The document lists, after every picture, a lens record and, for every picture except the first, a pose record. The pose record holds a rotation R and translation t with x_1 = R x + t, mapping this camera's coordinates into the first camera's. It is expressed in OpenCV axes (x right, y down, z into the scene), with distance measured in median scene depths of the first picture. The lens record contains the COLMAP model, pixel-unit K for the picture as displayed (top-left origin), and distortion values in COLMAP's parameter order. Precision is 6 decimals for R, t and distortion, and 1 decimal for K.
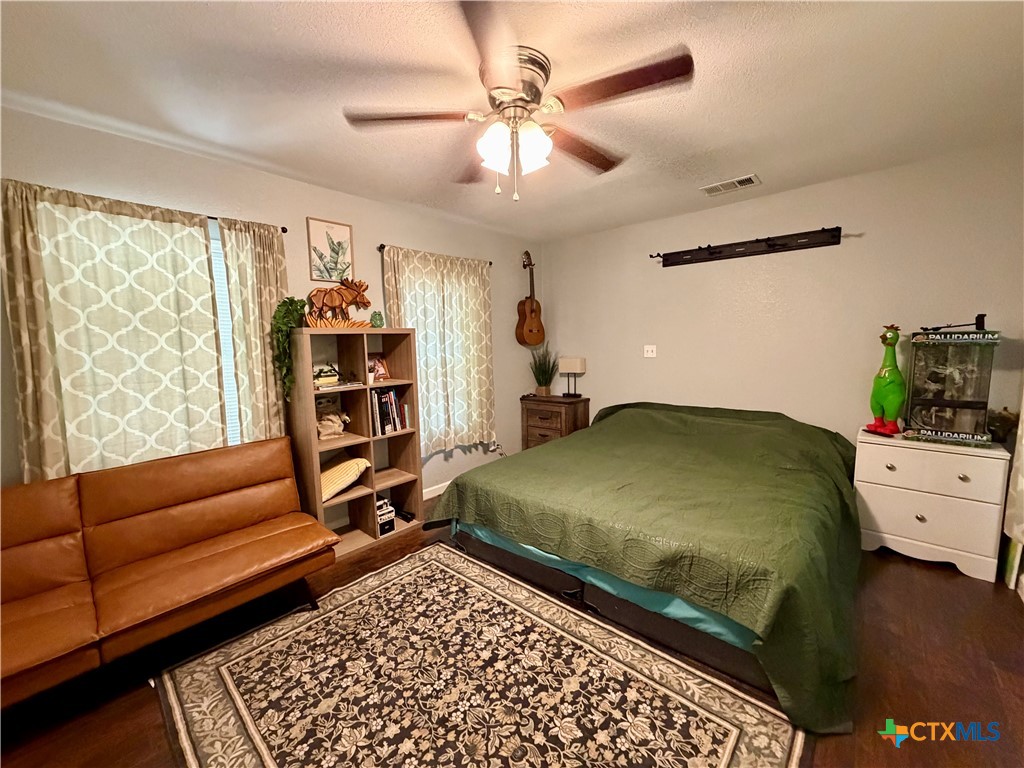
lens RADIAL K [[407.3, 0, 513.2], [0, 407.3, 383.1], [0, 0, 1]] dist [-0.001149, 0.000071]
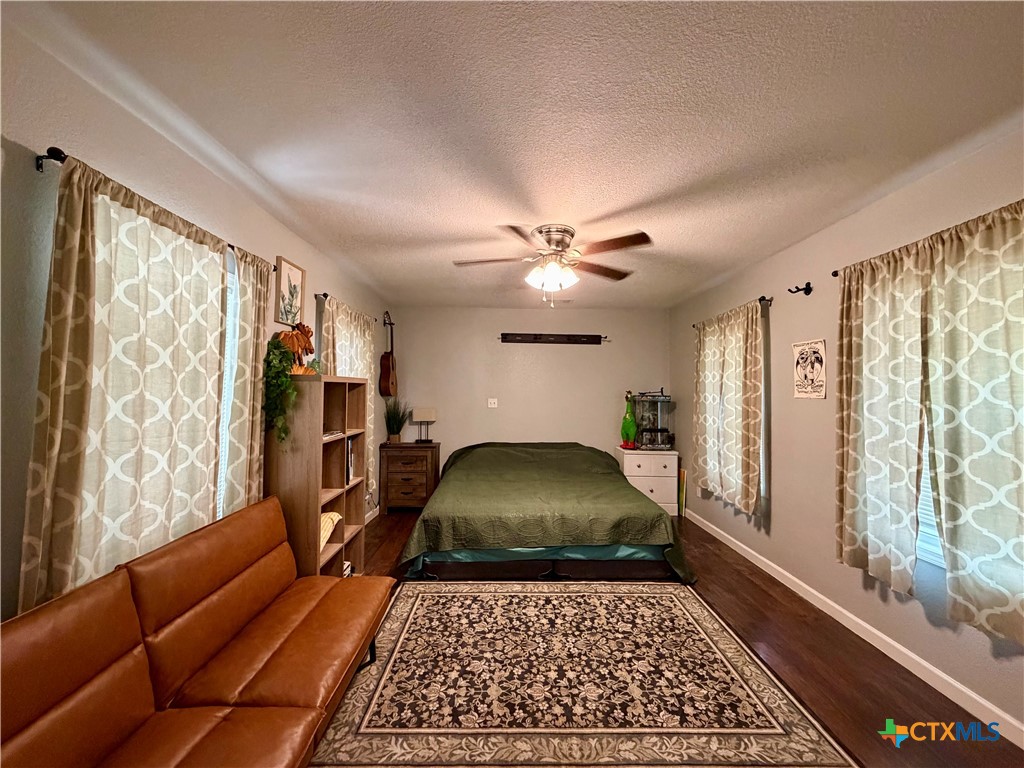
lens RADIAL K [[407.3, 0, 509.2], [0, 407.3, 381.6], [0, 0, 1]] dist [-0.001149, 0.000071]
pose [[0.735197, 0.047414, 0.676194, -1.000950], [0.041980, 0.992451, -0.115234, 0.013227], [-0.676553, 0.113106, 0.727656, -0.014063]]
